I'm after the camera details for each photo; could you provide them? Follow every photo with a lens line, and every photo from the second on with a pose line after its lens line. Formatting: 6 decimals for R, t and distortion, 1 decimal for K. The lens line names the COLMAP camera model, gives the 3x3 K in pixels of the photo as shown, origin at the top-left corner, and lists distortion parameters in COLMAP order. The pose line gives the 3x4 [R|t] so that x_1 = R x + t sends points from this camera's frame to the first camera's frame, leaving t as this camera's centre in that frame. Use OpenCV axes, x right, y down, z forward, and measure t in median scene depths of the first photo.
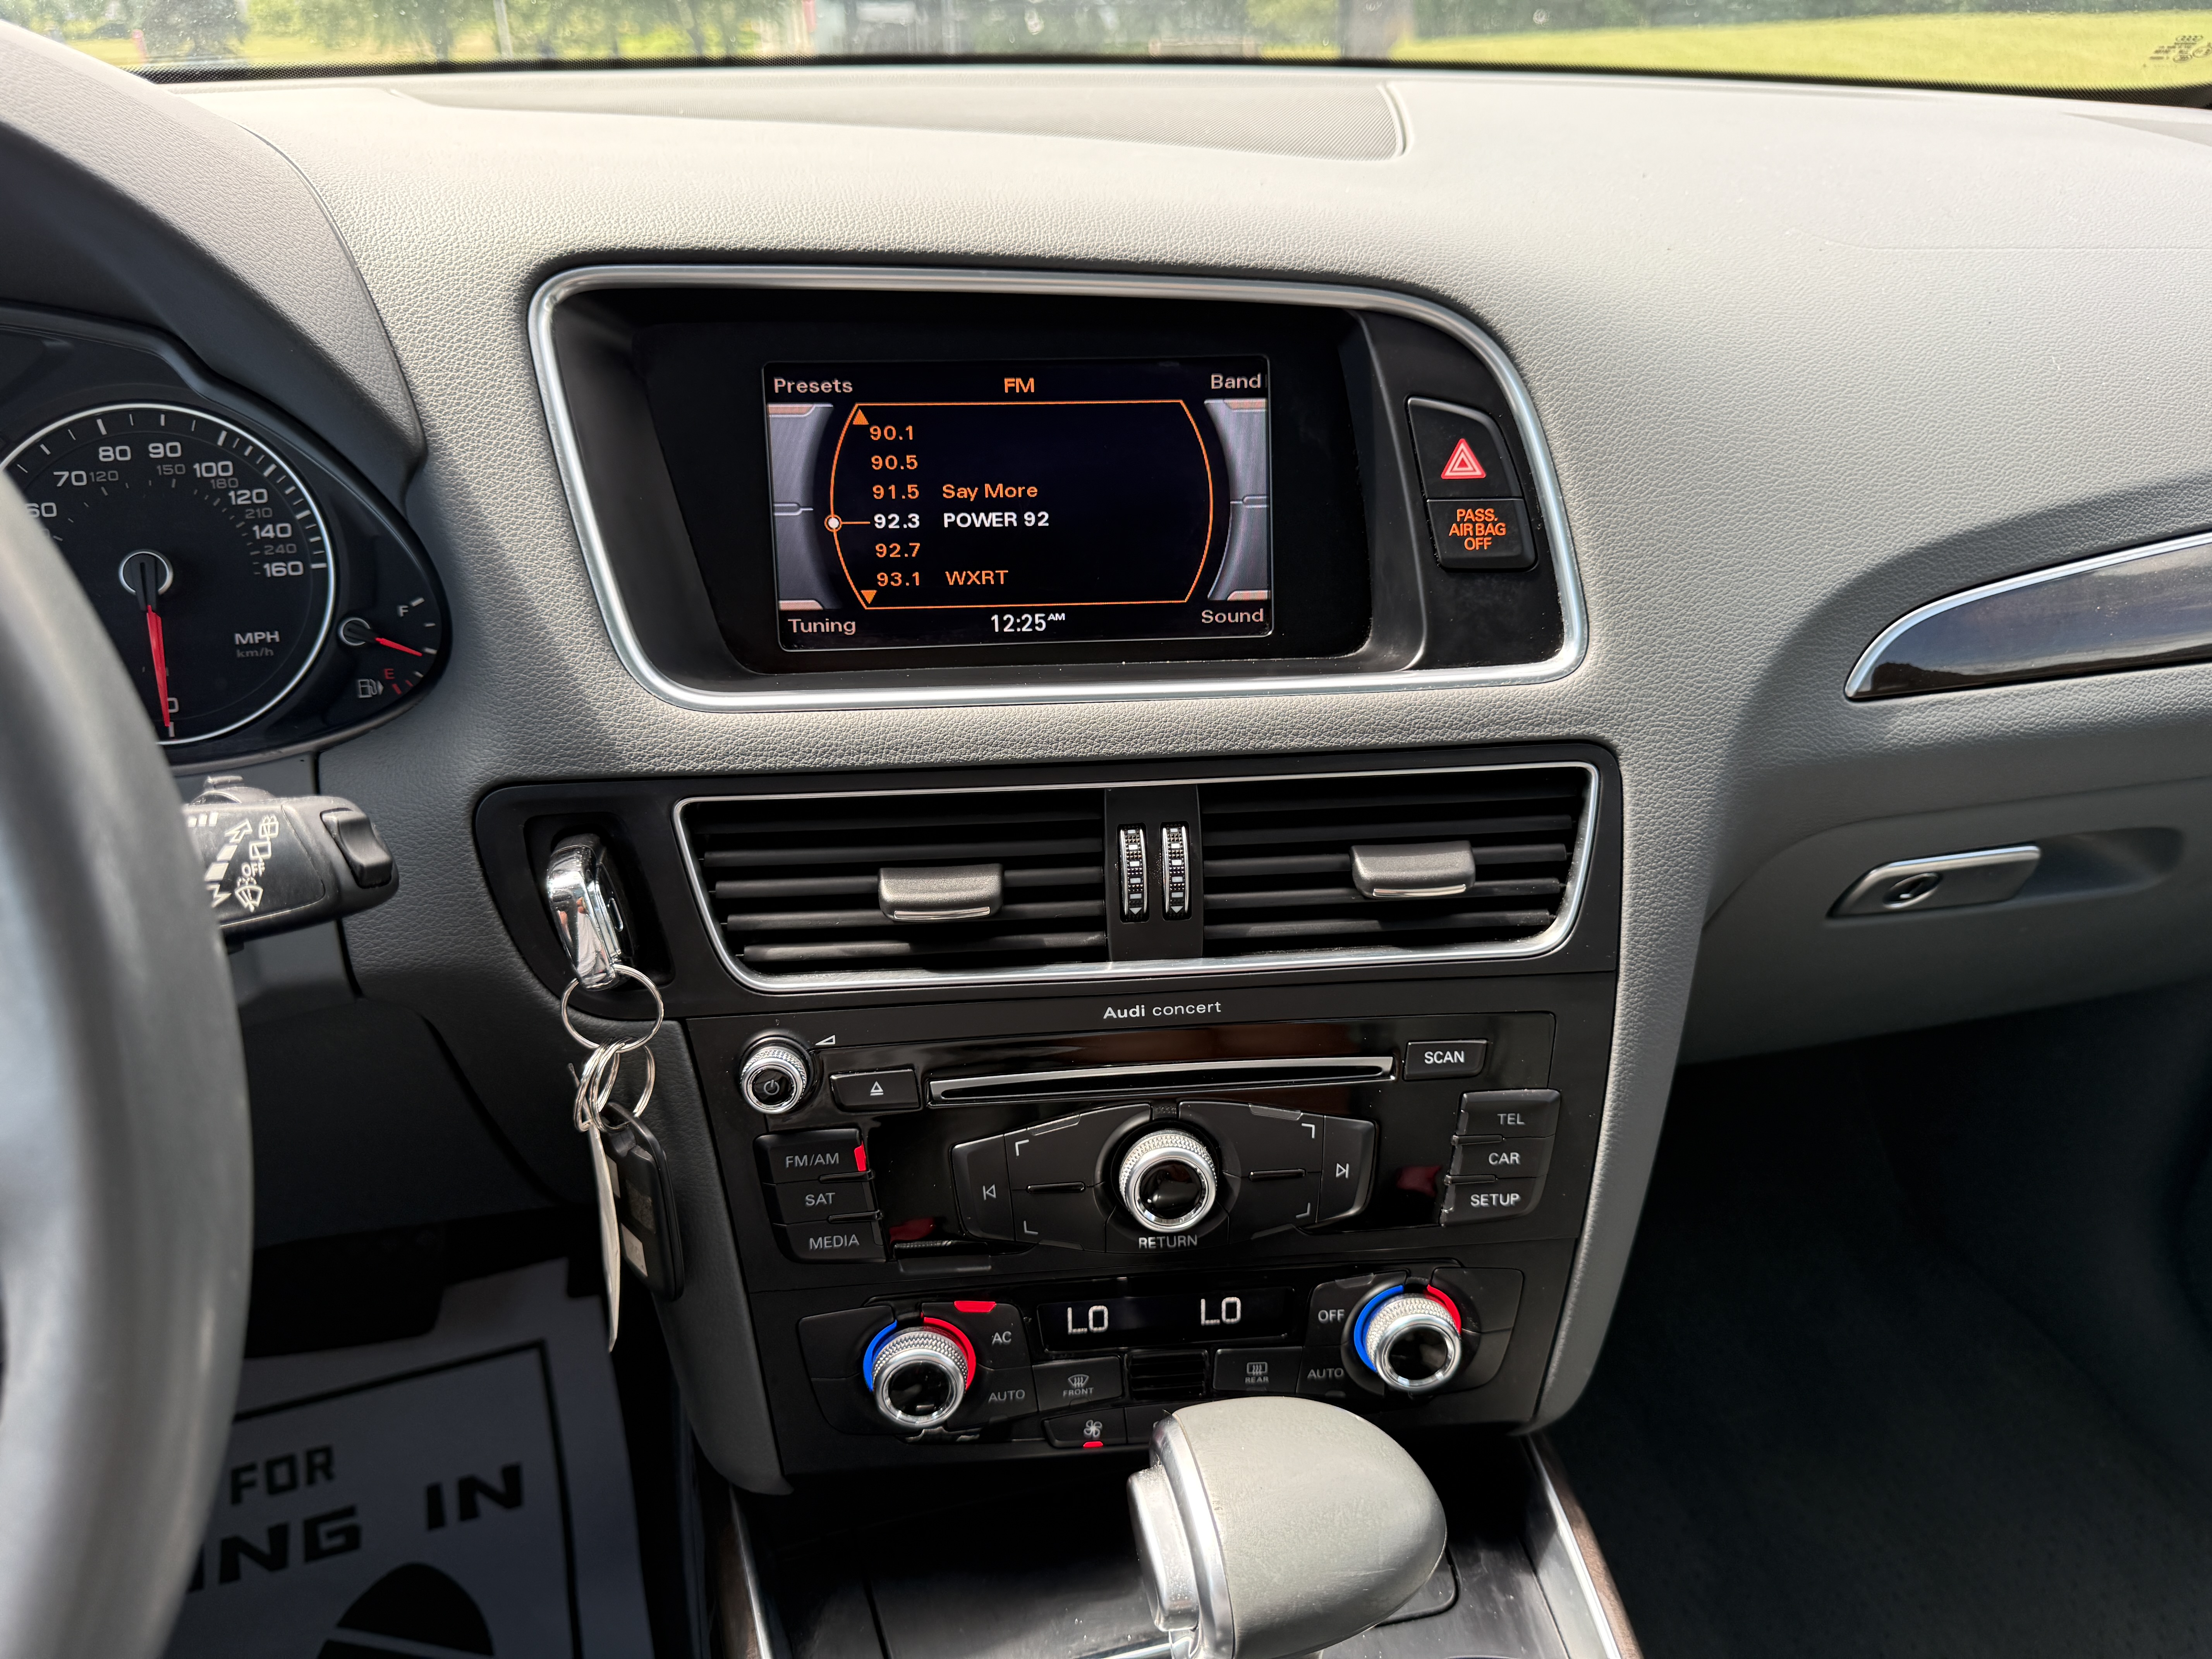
lens RADIAL K [[1616.3, 0, 1099.7], [0, 1616.3, 838.6], [0, 0, 1]] dist [0.010843, -0.013047]
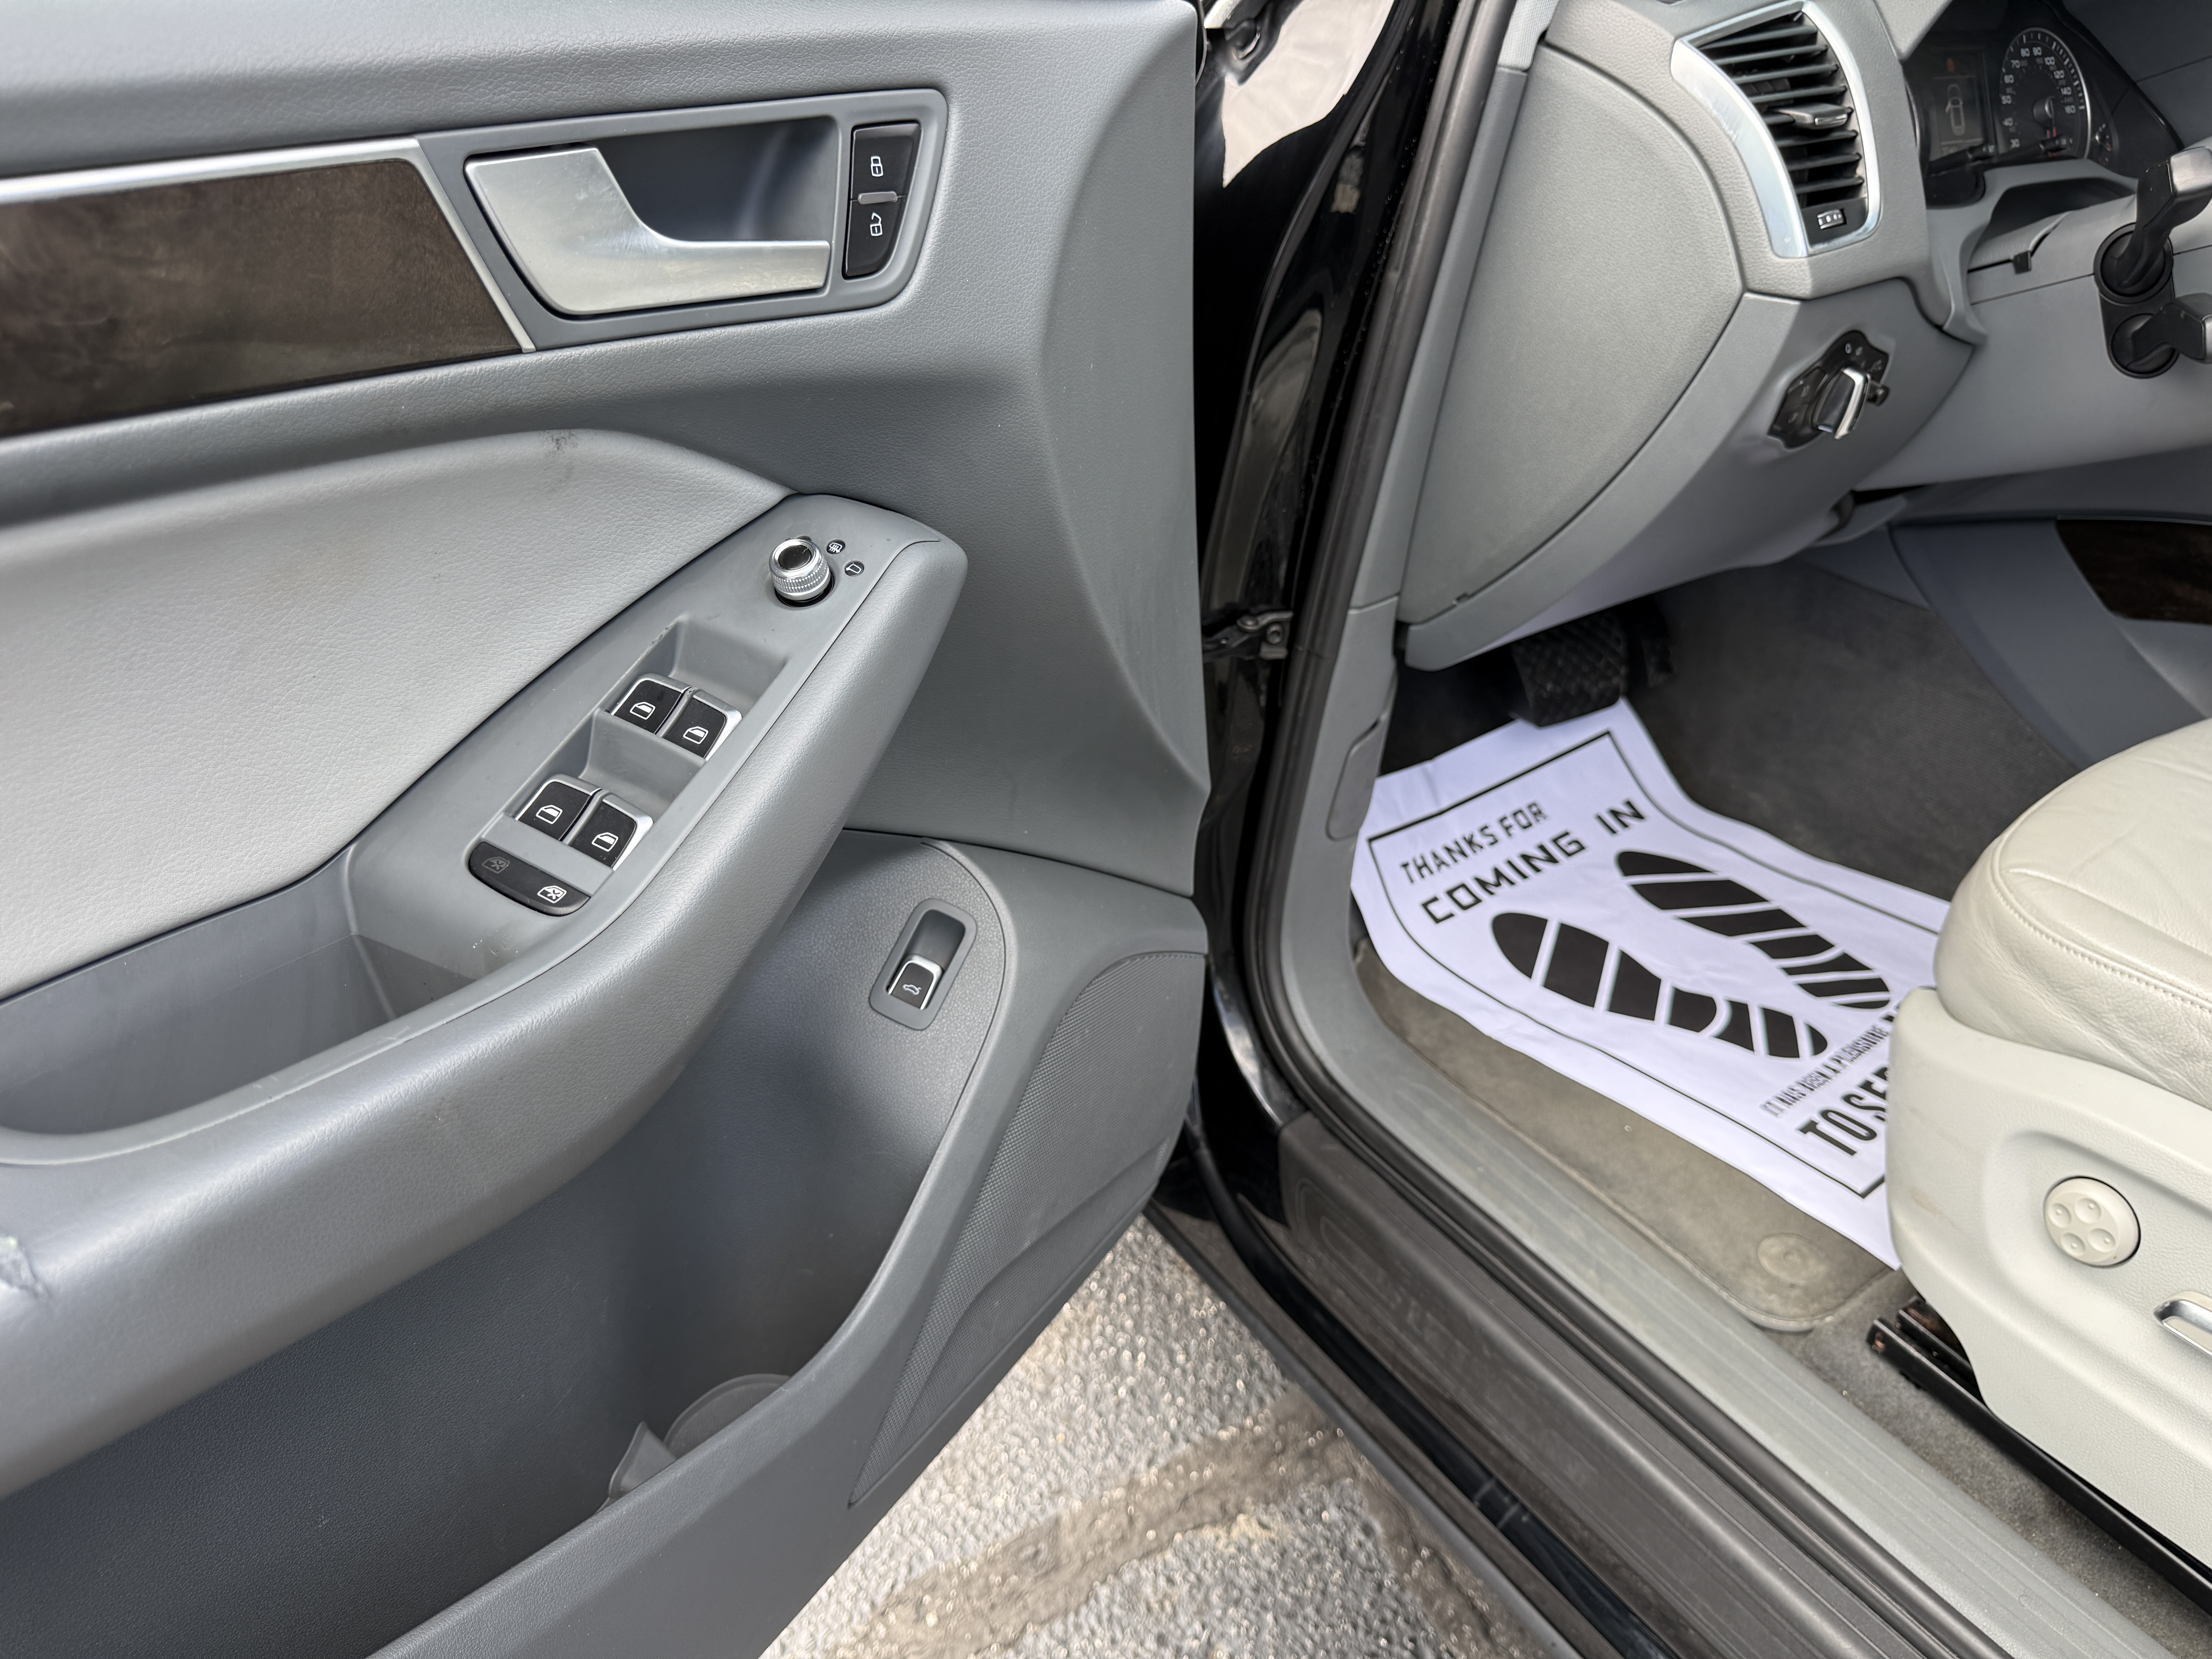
lens RADIAL K [[1616.3, 0, 1053.3], [0, 1616.3, 856.7], [0, 0, 1]] dist [0.010843, -0.013047]
pose [[0.944972, -0.169186, 0.280007, -1.398394], [0.151252, 0.984866, 0.084628, 0.230080], [-0.290087, -0.037620, 0.956261, -0.373096]]
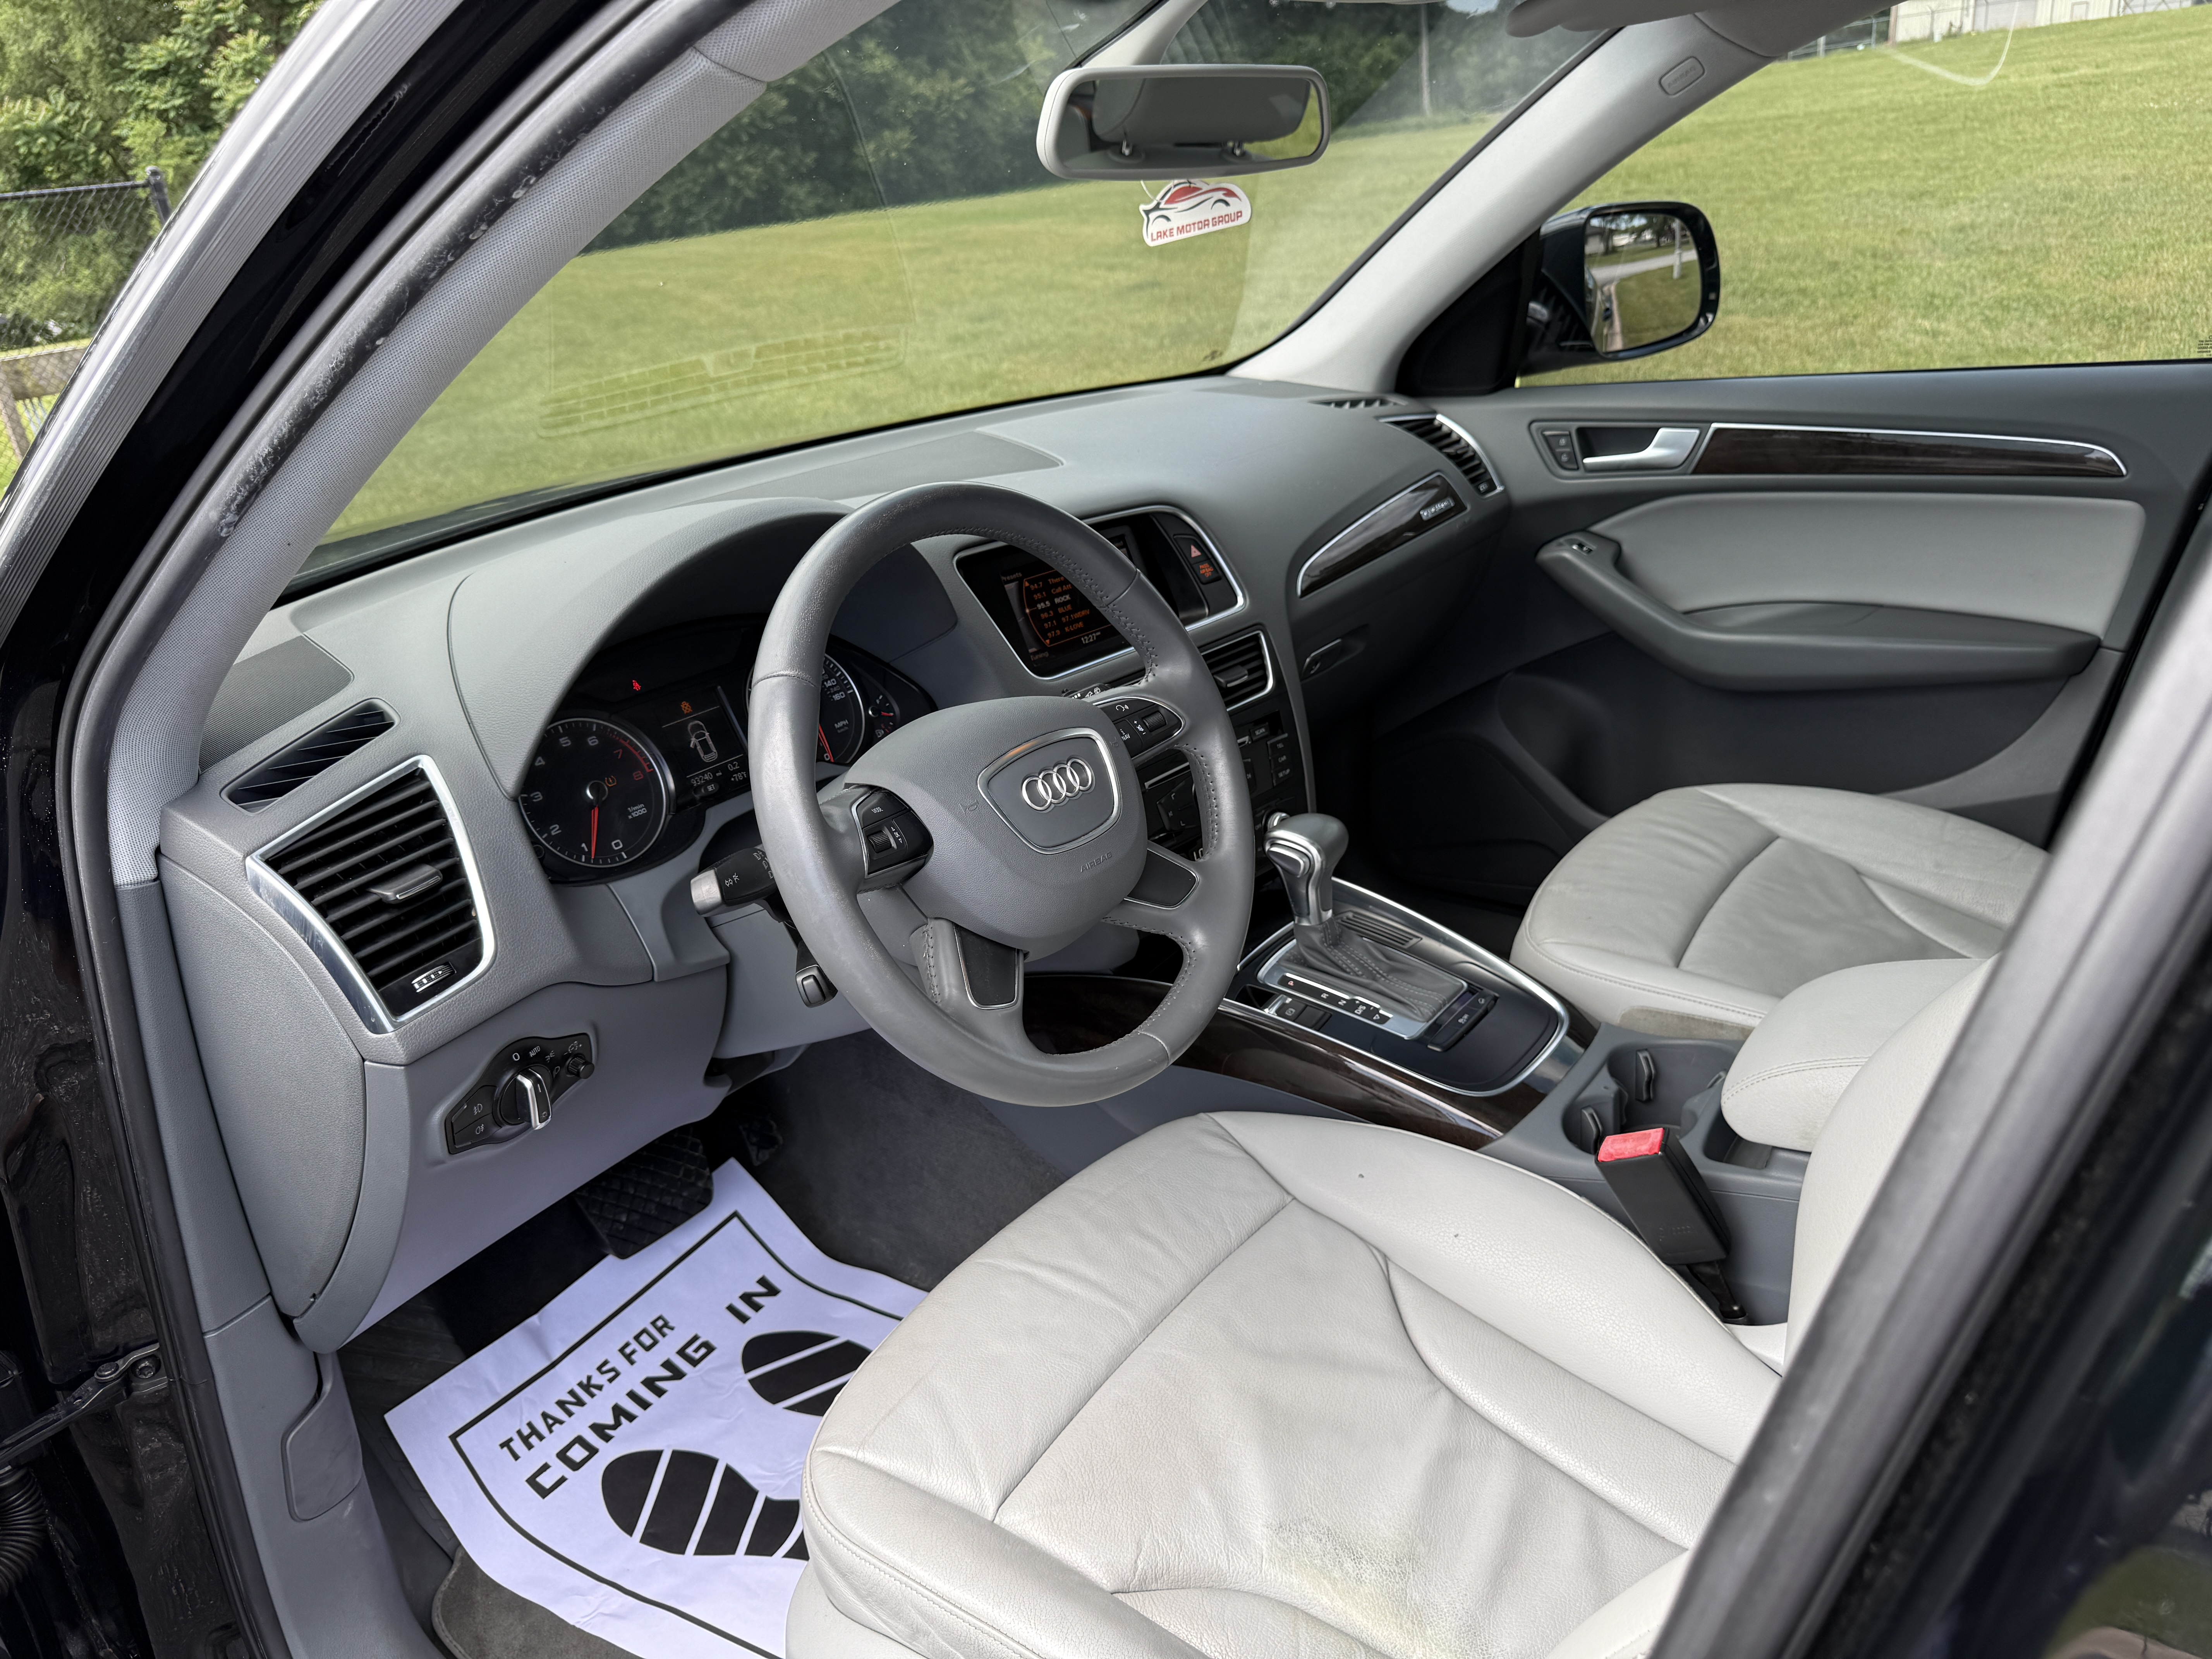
lens RADIAL K [[1616.3, 0, 1112.9], [0, 1616.3, 846.3], [0, 0, 1]] dist [0.010843, -0.013047]
pose [[0.756045, -0.312697, 0.574992, -0.938599], [0.379981, 0.924988, 0.003406, 0.111926], [-0.532926, 0.215911, 0.818152, -0.676779]]
